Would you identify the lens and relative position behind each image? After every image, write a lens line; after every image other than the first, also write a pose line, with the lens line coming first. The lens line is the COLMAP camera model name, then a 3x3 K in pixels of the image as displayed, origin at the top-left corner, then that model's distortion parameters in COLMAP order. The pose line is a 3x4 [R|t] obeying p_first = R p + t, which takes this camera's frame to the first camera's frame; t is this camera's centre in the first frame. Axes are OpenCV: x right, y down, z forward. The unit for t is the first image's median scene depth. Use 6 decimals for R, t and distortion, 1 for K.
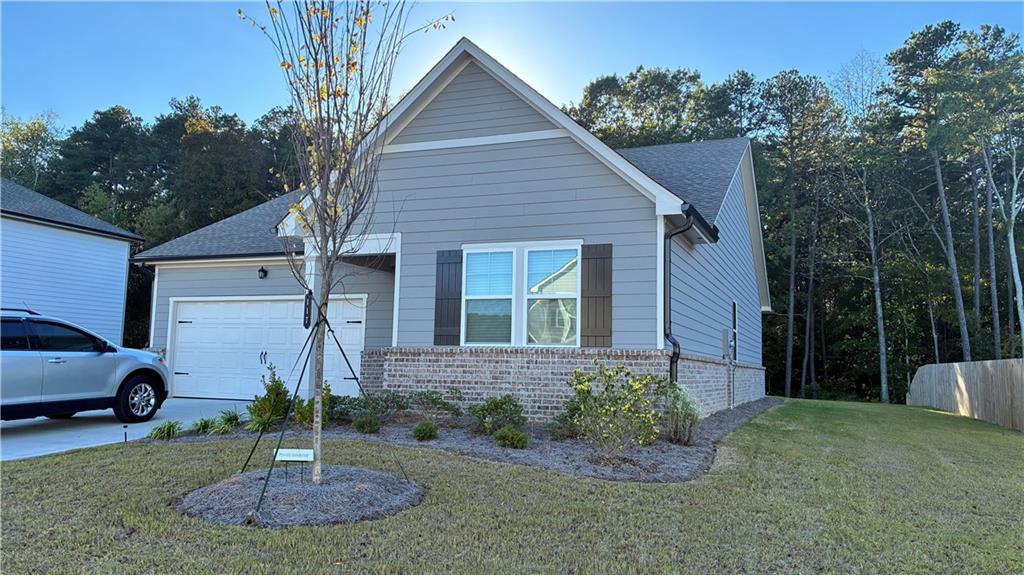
lens RADIAL K [[795.3, 0, 512.7], [0, 795.3, 286.8], [0, 0, 1]] dist [0.000849, 0.012237]
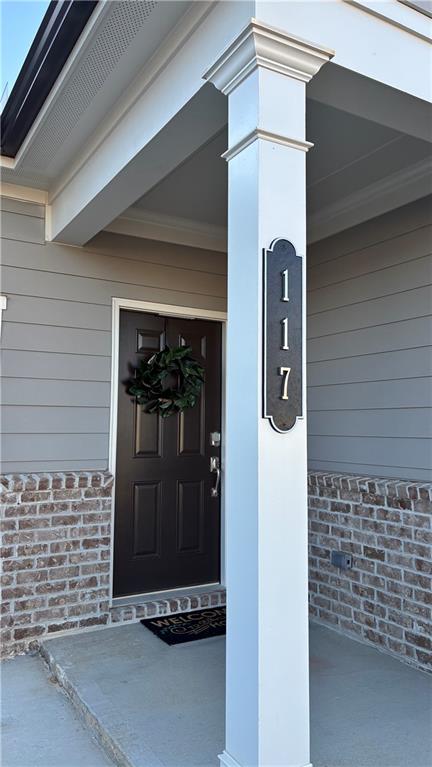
lens RADIAL K [[595.7, 0, 217.4], [0, 595.7, 377.6], [0, 0, 1]] dist [0.000849, 0.012237]
pose [[0.626804, 0.045495, 0.777848, -0.378087], [-0.069587, 0.997573, -0.002272, 0.042415], [-0.776064, -0.052704, 0.628449, 0.937784]]
